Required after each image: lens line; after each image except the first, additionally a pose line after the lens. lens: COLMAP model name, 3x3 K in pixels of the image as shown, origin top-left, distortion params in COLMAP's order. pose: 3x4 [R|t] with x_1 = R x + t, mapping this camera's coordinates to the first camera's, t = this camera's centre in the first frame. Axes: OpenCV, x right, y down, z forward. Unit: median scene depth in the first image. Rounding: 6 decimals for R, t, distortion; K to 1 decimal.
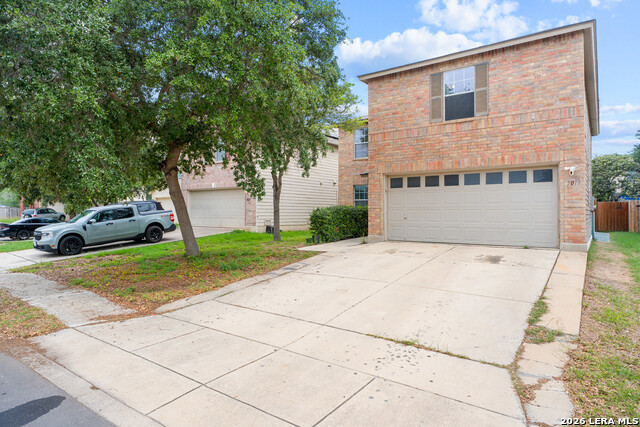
lens RADIAL K [[385.8, 0, 317.9], [0, 385.8, 212.2], [0, 0, 1]] dist [0.000050, -0.000482]
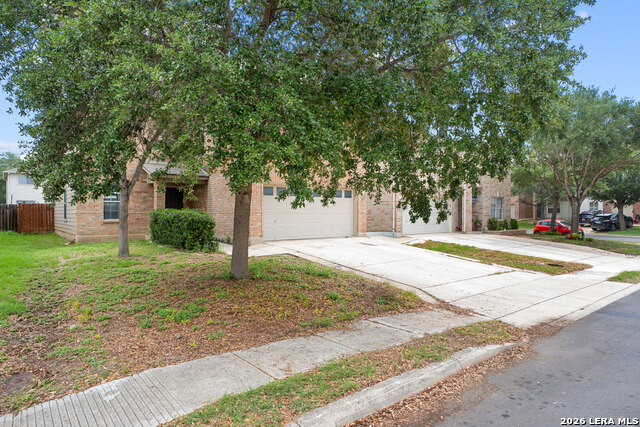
lens RADIAL K [[385.8, 0, 317.7], [0, 385.8, 213.0], [0, 0, 1]] dist [0.000050, -0.000482]
pose [[0.244575, 0.000219, 0.969630, -1.097150], [0.000780, 1.000000, -0.000423, -0.011390], [-0.969630, 0.000860, 0.244575, 0.714886]]
